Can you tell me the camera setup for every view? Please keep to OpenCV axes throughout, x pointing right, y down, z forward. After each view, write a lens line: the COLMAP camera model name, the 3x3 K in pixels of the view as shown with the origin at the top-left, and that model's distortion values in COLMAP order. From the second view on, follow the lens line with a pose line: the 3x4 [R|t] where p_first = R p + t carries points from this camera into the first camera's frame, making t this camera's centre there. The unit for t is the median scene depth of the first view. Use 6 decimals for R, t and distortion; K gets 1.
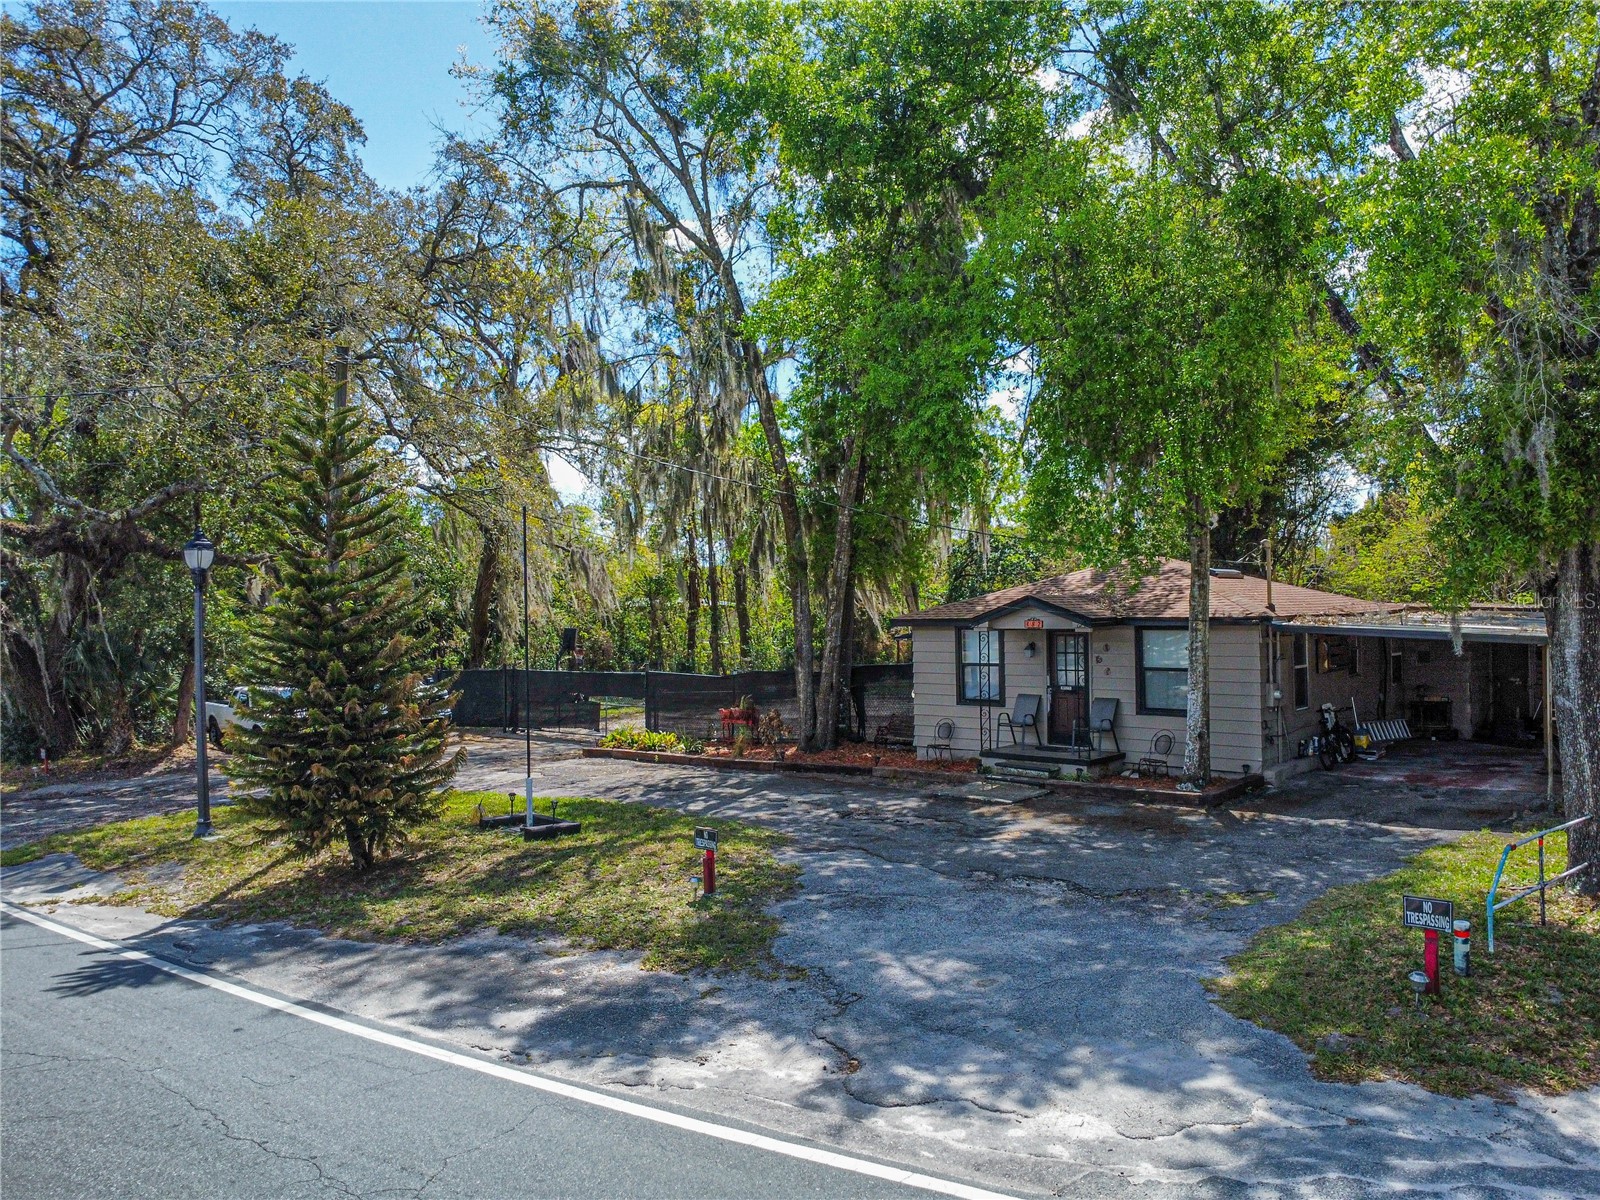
lens RADIAL K [[1158.0, 0, 804.4], [0, 1158.0, 601.4], [0, 0, 1]] dist [-0.026208, -0.009676]
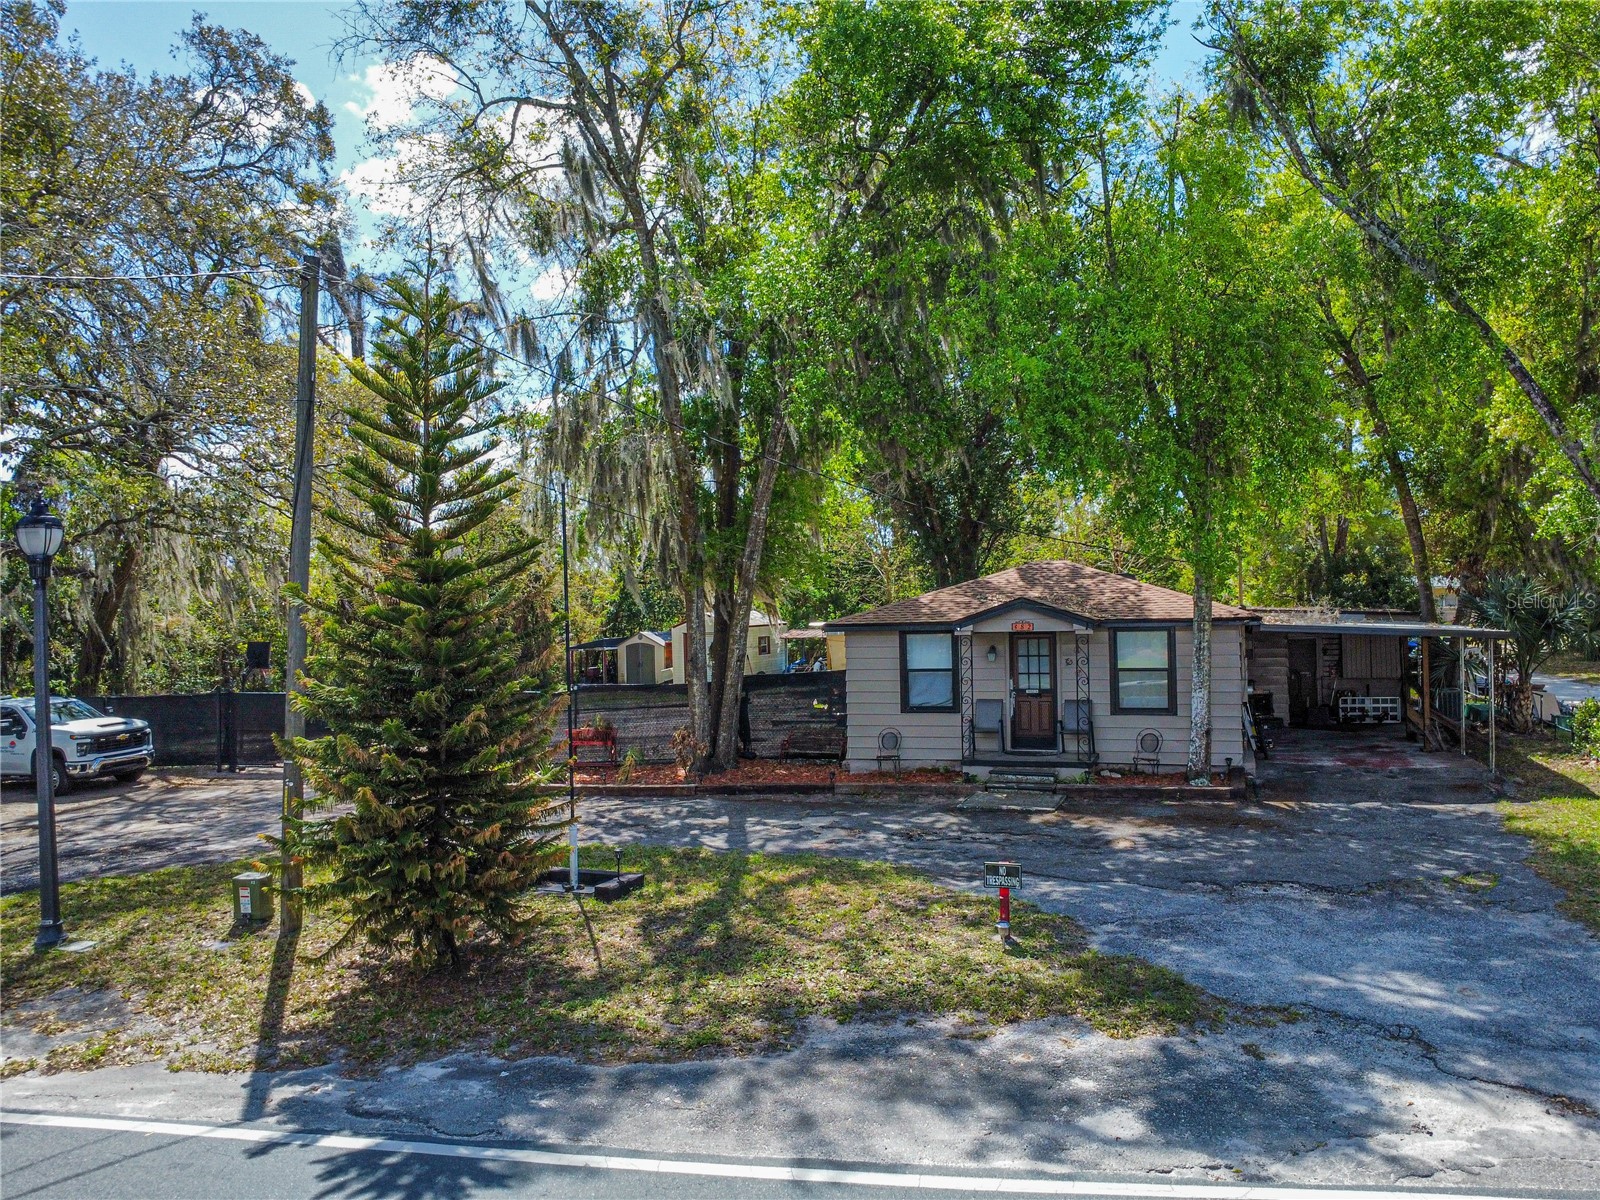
lens RADIAL K [[1158.0, 0, 804.4], [0, 1158.0, 601.4], [0, 0, 1]] dist [-0.026208, -0.009676]
pose [[0.910732, 0.001358, 0.412996, -0.606430], [0.002624, 0.999955, -0.009075, 0.010454], [-0.412990, 0.009349, 0.910687, 0.296100]]
